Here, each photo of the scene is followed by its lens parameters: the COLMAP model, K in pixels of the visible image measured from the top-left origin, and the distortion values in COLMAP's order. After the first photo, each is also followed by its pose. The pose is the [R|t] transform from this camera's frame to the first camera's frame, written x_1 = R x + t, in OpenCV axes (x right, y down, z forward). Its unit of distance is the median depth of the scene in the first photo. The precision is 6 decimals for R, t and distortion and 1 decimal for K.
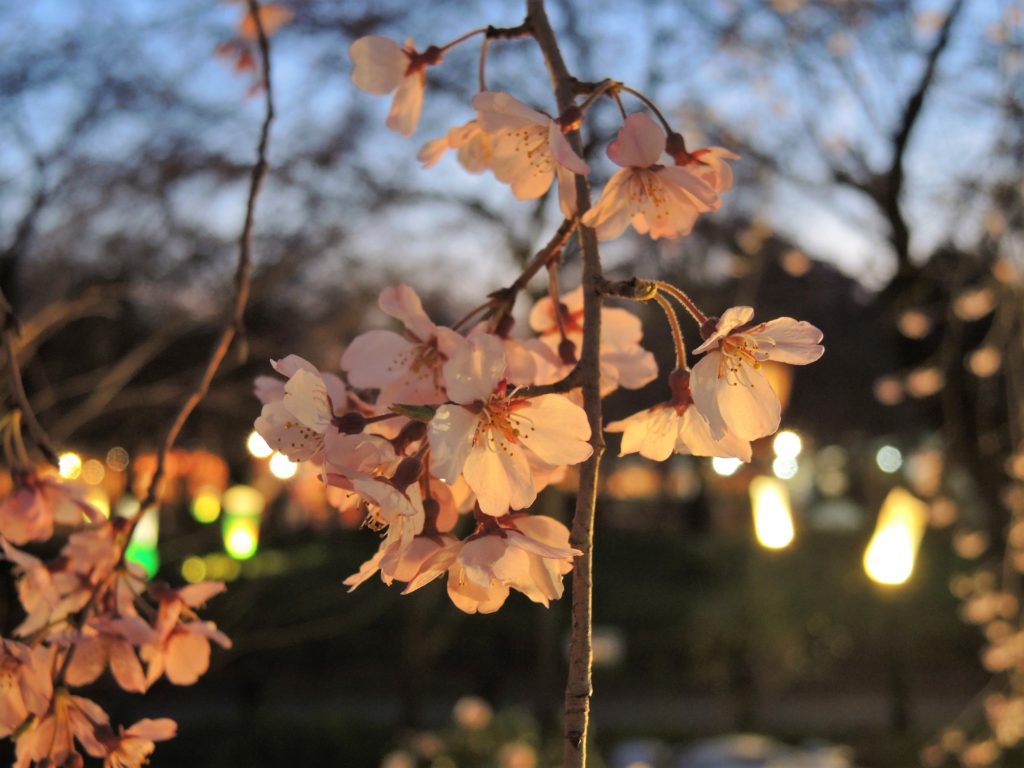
lens RADIAL K [[1316.5, 0, 512.0], [0, 1316.5, 384.0], [0, 0, 1]] dist [-0.011630, -0.006603]
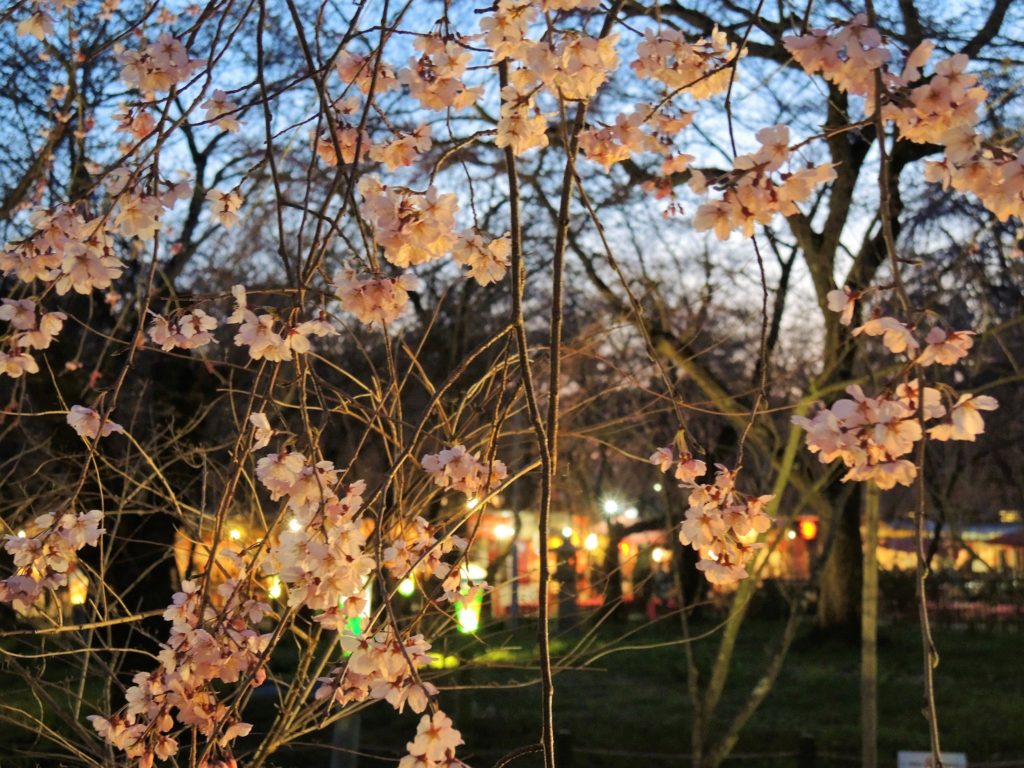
lens RADIAL K [[1710.3, 0, 512.0], [0, 1710.3, 384.0], [0, 0, 1]] dist [0.035457, 0.032674]
pose [[0.985152, -0.012307, -0.171244, -0.189205], [0.009644, 0.999819, -0.016371, -0.020201], [0.171414, 0.014477, 0.985093, -3.019483]]
